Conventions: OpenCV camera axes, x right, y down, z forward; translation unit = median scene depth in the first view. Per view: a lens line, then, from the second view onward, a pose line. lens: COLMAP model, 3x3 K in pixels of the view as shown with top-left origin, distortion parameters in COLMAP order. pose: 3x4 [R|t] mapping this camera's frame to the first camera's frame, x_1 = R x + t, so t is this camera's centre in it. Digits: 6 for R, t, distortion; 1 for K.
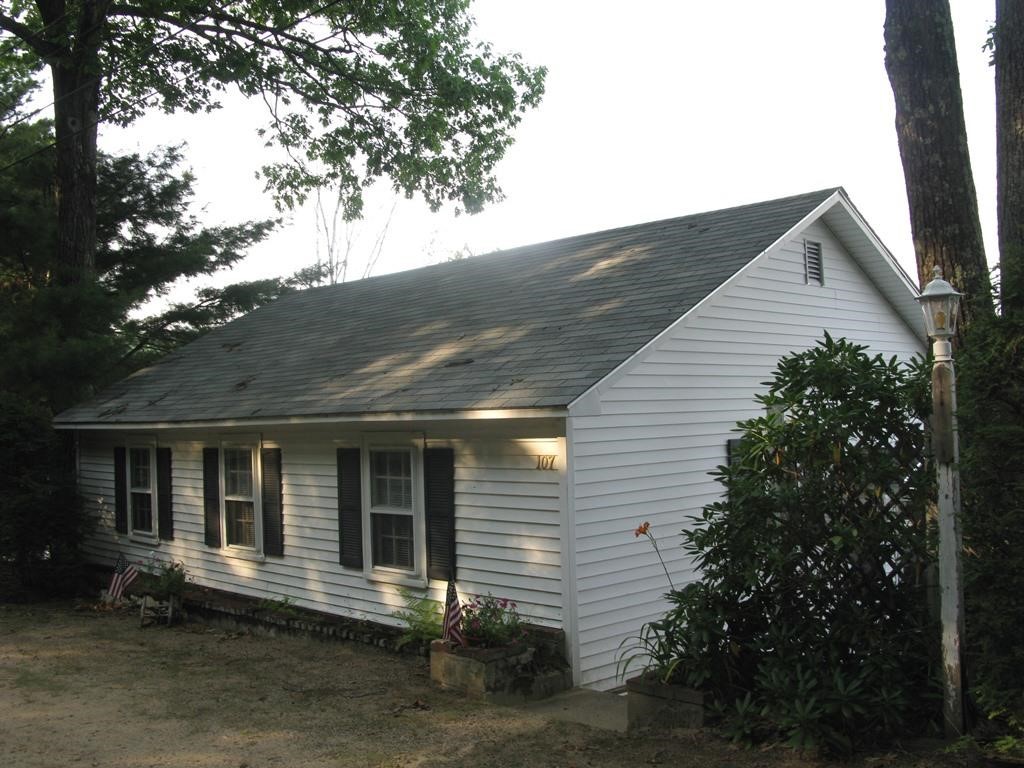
lens RADIAL K [[1052.0, 0, 501.4], [0, 1052.0, 389.0], [0, 0, 1]] dist [-0.207499, 0.253785]
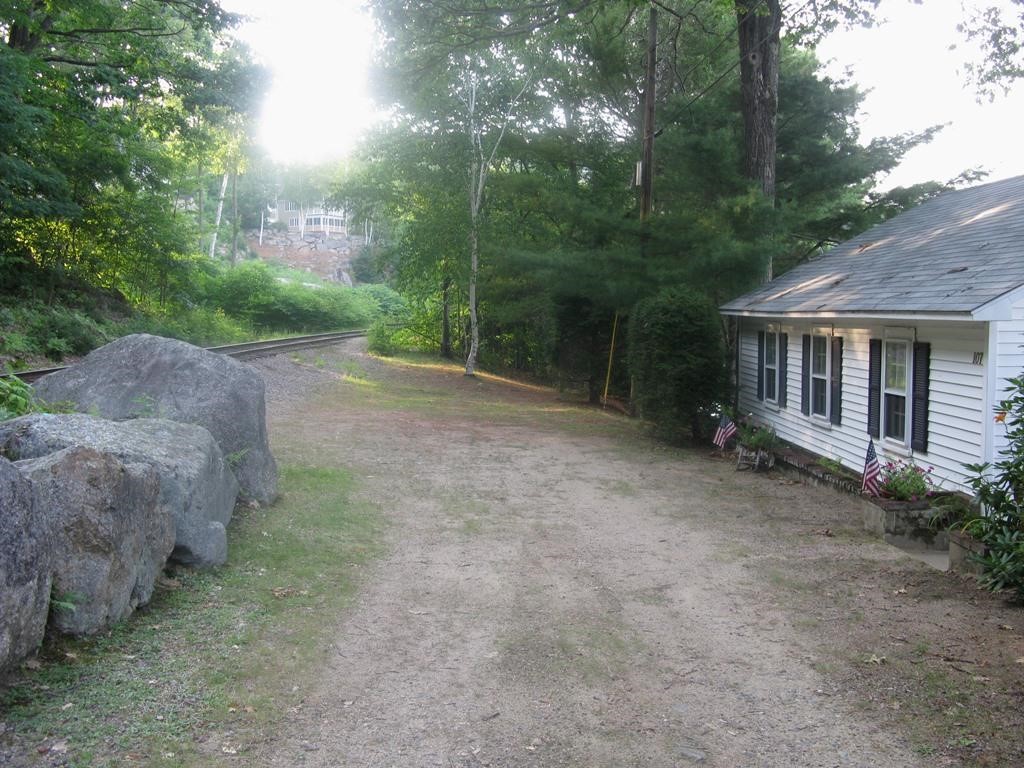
lens RADIAL K [[1052.0, 0, 501.4], [0, 1052.0, 389.0], [0, 0, 1]] dist [-0.207499, 0.253785]
pose [[0.725581, 0.073073, -0.684246, 0.324464], [0.006412, 0.993585, 0.112908, -0.021314], [0.688107, -0.086312, 0.720457, -0.150619]]
